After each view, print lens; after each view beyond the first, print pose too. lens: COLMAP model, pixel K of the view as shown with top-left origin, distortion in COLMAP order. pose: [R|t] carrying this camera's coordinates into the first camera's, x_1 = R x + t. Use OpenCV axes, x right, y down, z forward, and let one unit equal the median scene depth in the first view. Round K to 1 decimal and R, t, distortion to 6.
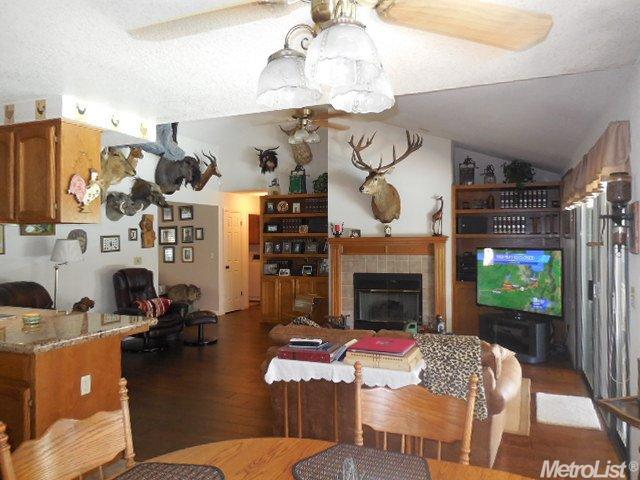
lens RADIAL K [[486.3, 0, 320.0], [0, 486.3, 240.0], [0, 0, 1]] dist [-0.004170, 0.003303]
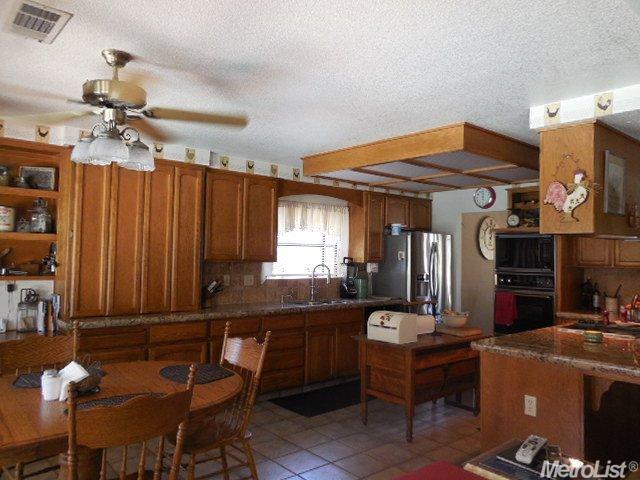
lens RADIAL K [[486.3, 0, 320.0], [0, 486.3, 240.0], [0, 0, 1]] dist [-0.004170, 0.003303]
pose [[-0.433728, -0.033210, -0.900432, 0.426235], [-0.015878, 0.999447, -0.029214, 0.009038], [0.900904, 0.001626, -0.434015, 0.803150]]
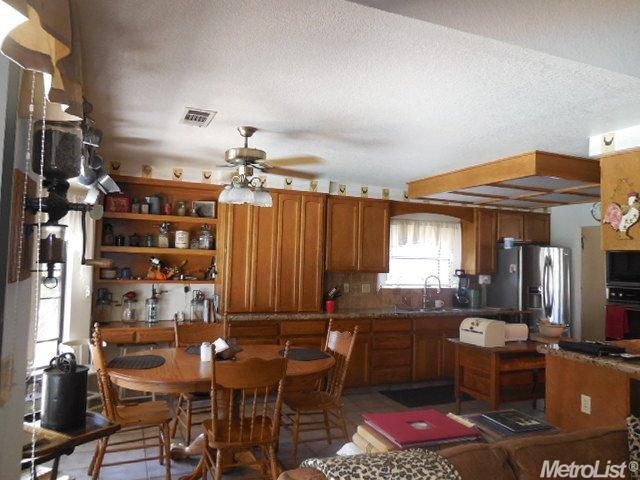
lens RADIAL K [[486.3, 0, 320.0], [0, 486.3, 240.0], [0, 0, 1]] dist [-0.004170, 0.003303]
pose [[-0.689908, -0.048887, -0.722245, 0.535094], [-0.023549, 0.998705, -0.045105, 0.002954], [0.723514, -0.014110, -0.690165, 1.014391]]
